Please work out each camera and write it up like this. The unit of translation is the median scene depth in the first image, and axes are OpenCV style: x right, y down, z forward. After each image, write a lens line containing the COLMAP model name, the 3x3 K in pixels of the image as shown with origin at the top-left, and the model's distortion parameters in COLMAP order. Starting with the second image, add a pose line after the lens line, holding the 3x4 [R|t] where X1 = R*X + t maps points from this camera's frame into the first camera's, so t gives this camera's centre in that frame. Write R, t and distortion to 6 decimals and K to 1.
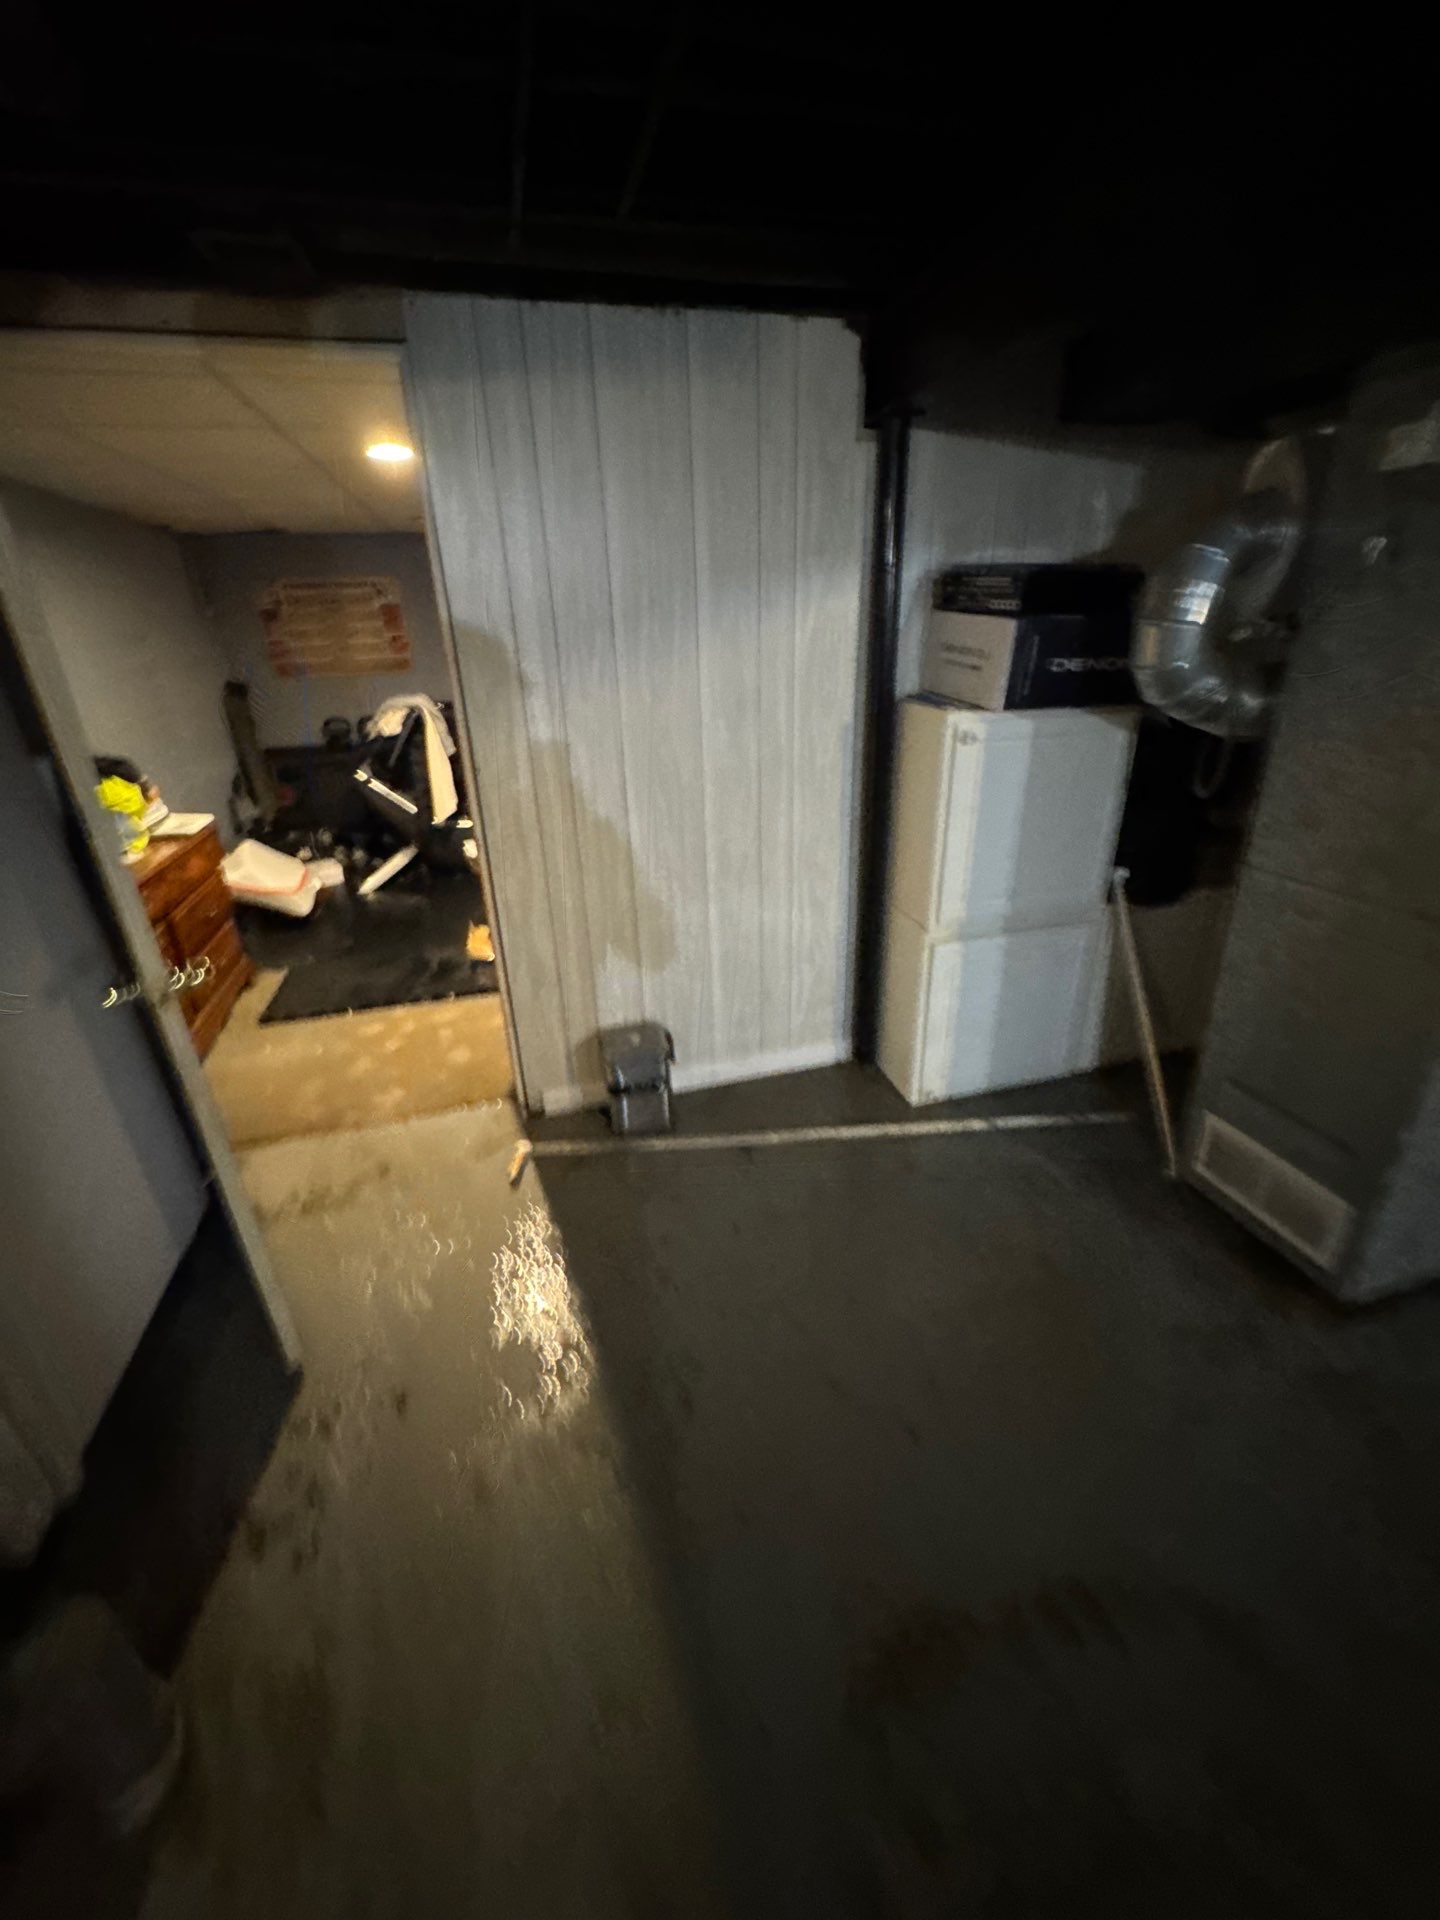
lens RADIAL K [[749.0, 0, 719.5], [0, 749.0, 962.7], [0, 0, 1]] dist [-0.017017, -0.000214]
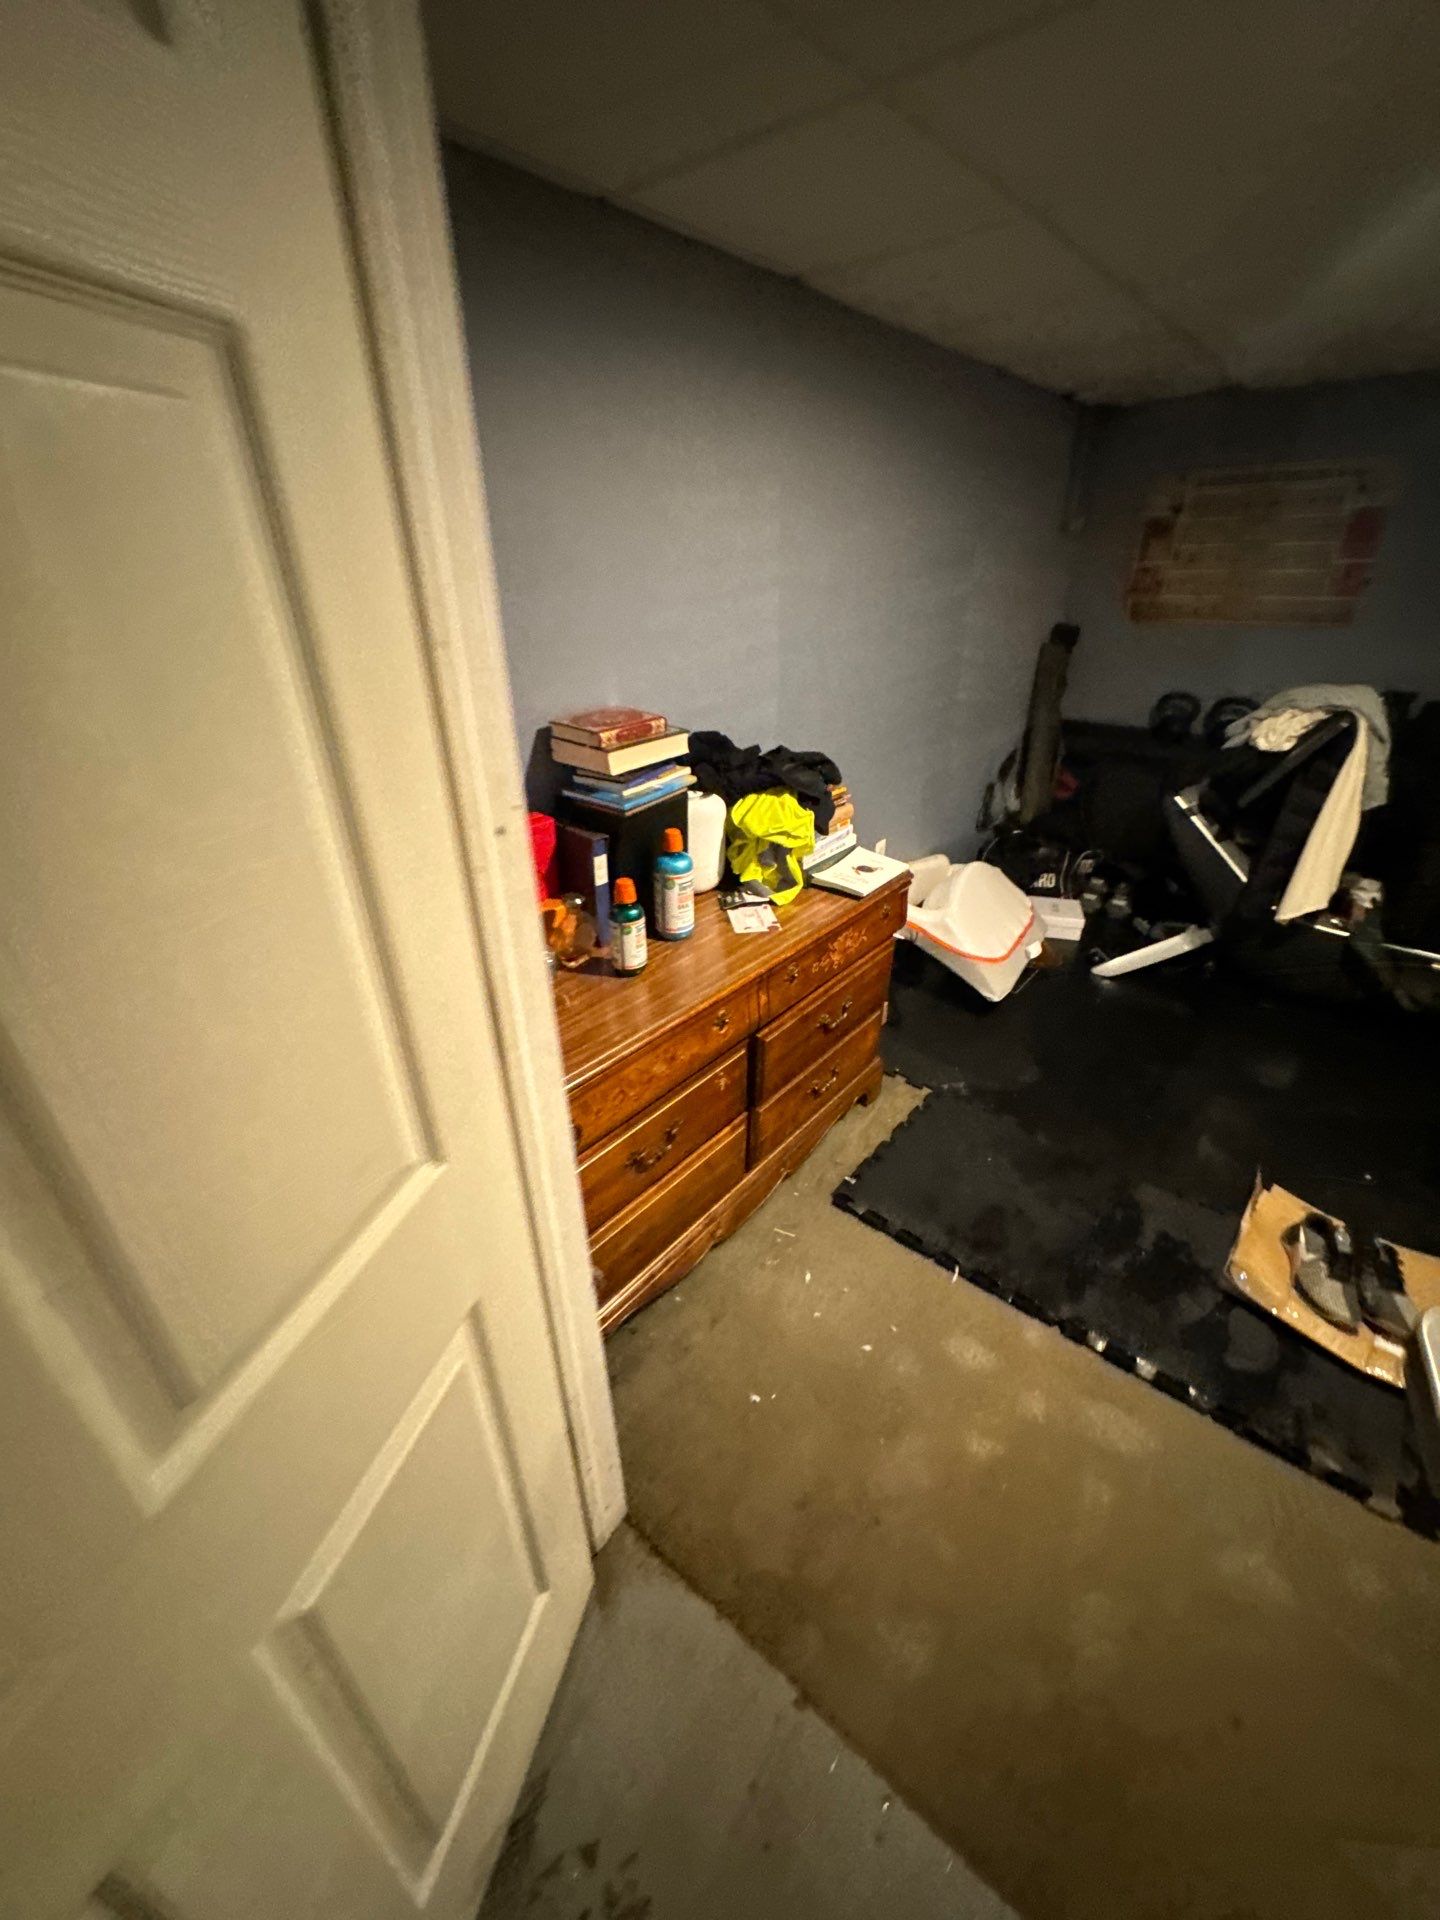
lens RADIAL K [[767.7, 0, 722.5], [0, 767.7, 963.6], [0, 0, 1]] dist [-0.001544, -0.000034]
pose [[0.569730, 0.397957, -0.719053, -0.188029], [-0.342657, 0.910288, 0.232296, -0.146875], [0.746989, 0.114043, 0.654982, 0.318928]]
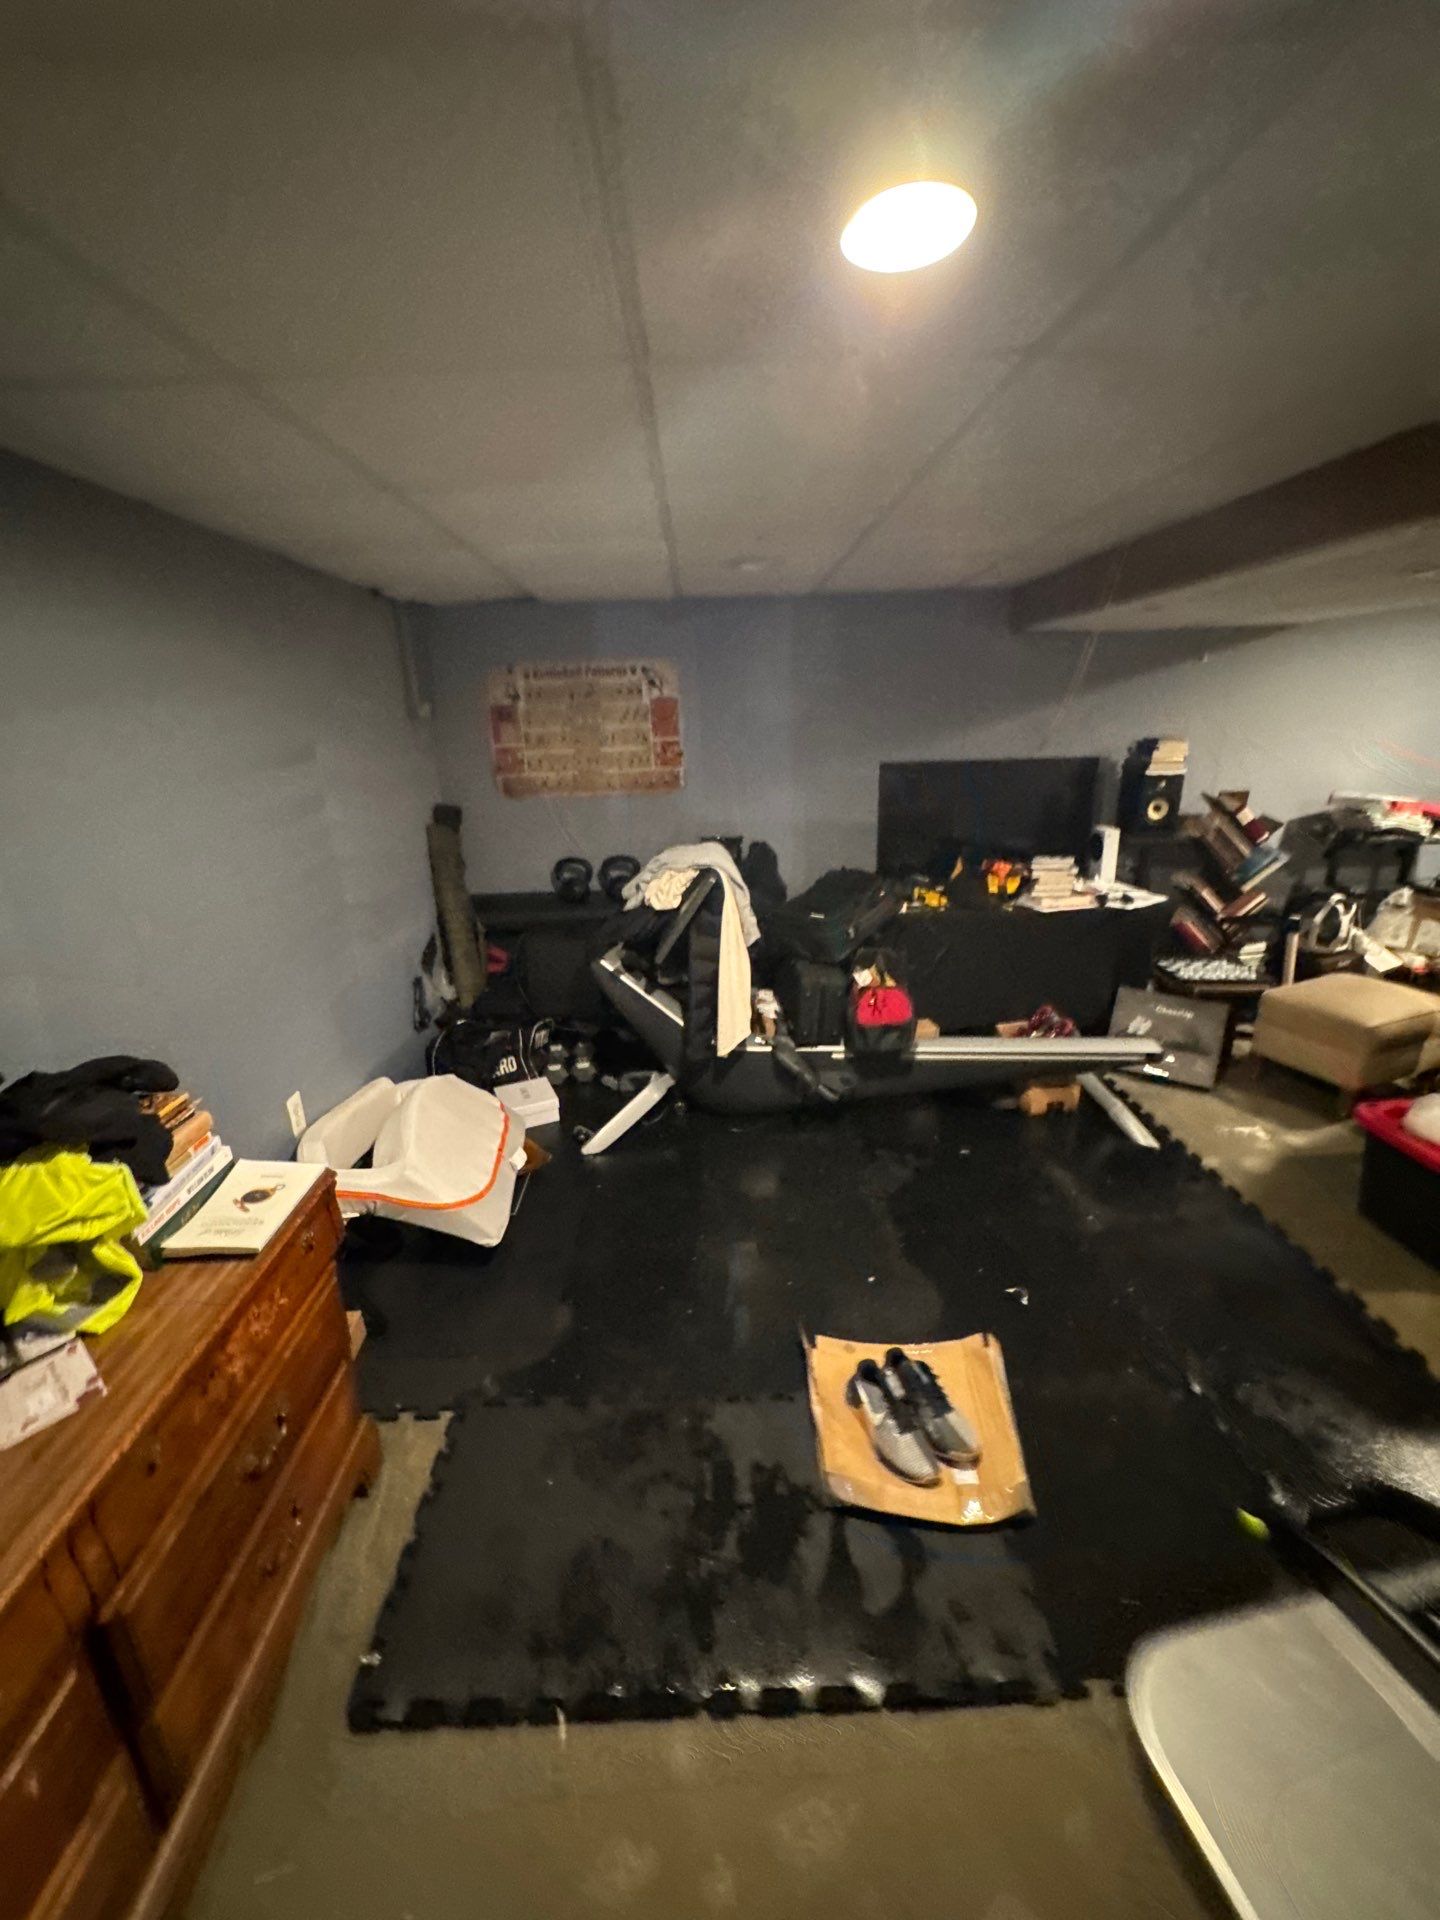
lens RADIAL K [[767.7, 0, 722.5], [0, 767.7, 963.6], [0, 0, 1]] dist [-0.001544, -0.000034]
pose [[0.970942, 0.069474, -0.229008, -0.239372], [-0.093810, 0.990839, -0.097144, -0.198026], [0.220161, 0.115805, 0.968565, 0.399690]]
